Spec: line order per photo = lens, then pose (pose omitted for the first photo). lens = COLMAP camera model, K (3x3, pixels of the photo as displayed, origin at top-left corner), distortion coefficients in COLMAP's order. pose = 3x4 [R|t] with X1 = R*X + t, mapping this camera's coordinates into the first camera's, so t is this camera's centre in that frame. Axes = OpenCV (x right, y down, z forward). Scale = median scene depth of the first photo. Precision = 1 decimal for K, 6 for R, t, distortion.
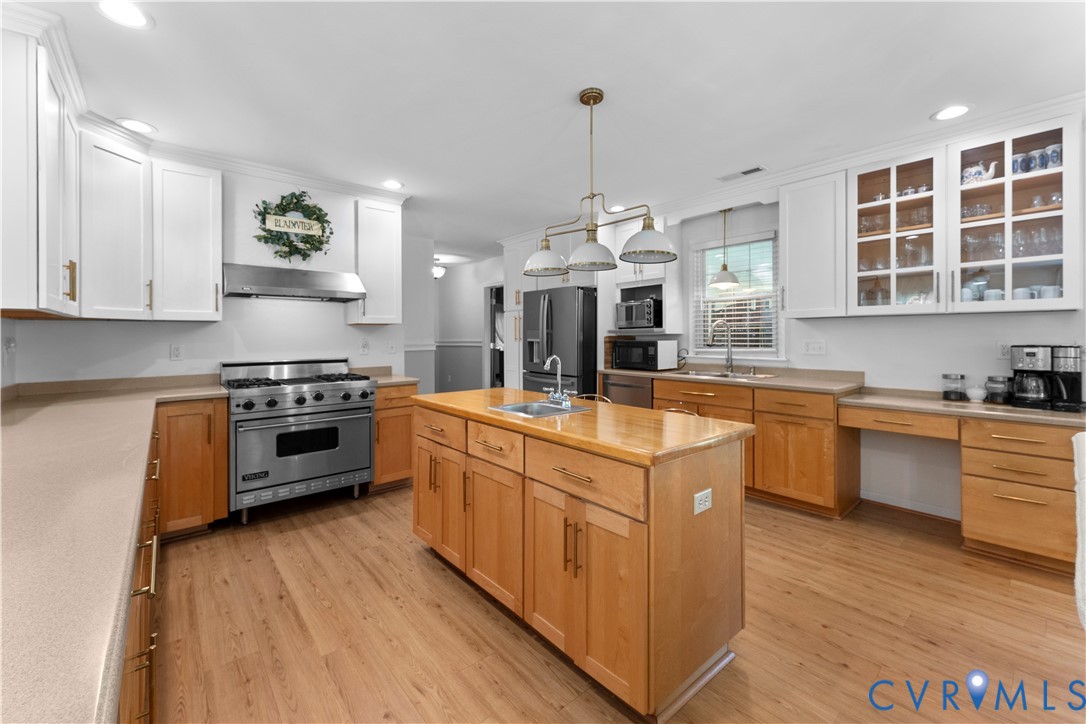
lens RADIAL K [[440.9, 0, 545.1], [0, 440.9, 336.8], [0, 0, 1]] dist [0.001372, -0.000289]
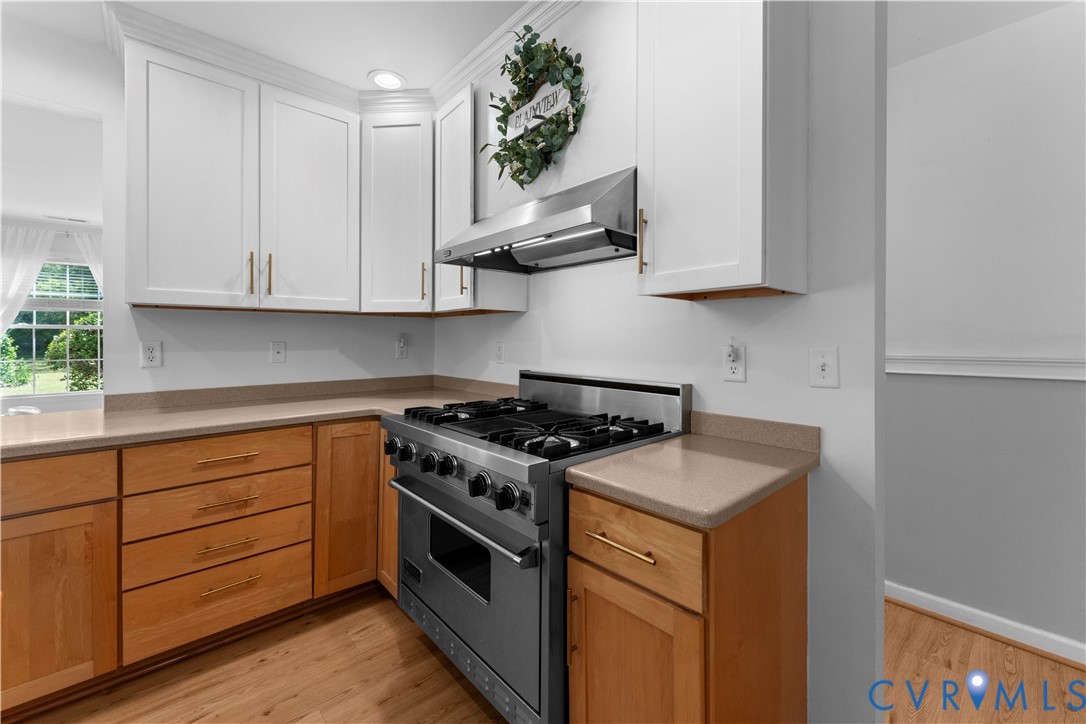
lens RADIAL K [[440.9, 0, 544.9], [0, 440.9, 338.3], [0, 0, 1]] dist [-0.001082, -0.000033]
pose [[0.019656, 0.010775, -0.999749, -0.064071], [-0.000951, 0.999942, 0.010758, 0.001410], [0.999806, 0.000739, 0.019665, 1.057387]]
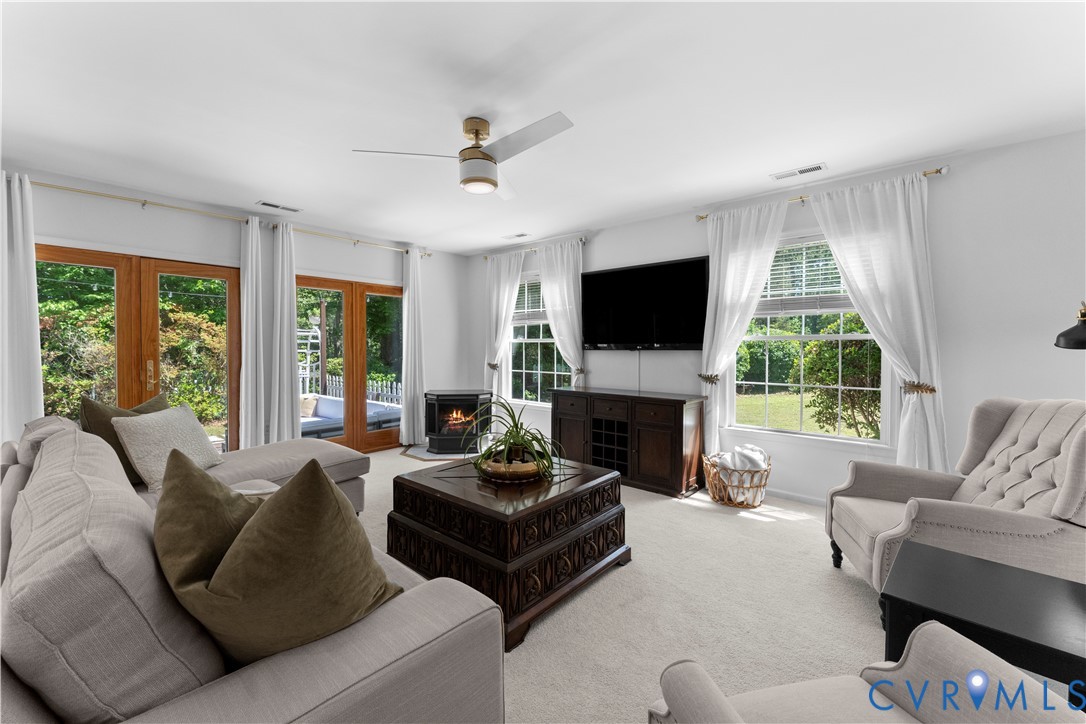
lens RADIAL K [[442.8, 0, 542.7], [0, 442.8, 347.3], [0, 0, 1]] dist [0.001002, -0.000016]
pose [[-0.989083, 0.006802, -0.147205, -0.911109], [0.005980, 0.999964, 0.006027, -0.005812], [0.147240, 0.005081, -0.989088, 0.338608]]
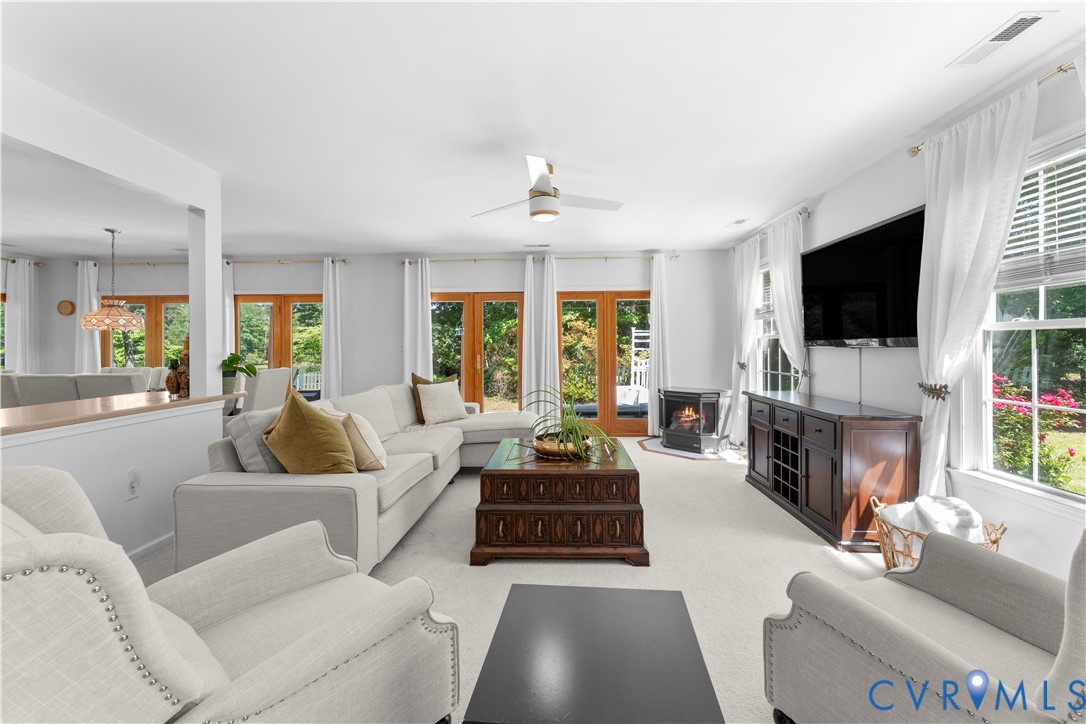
lens RADIAL K [[452.8, 0, 543.1], [0, 452.8, 342.4], [0, 0, 1]] dist [-0.001652, -0.000291]
pose [[-0.730813, 0.017858, 0.682344, -1.609667], [0.013615, 0.999840, -0.011585, 0.003593], [-0.682442, 0.000824, -0.730940, 0.270373]]
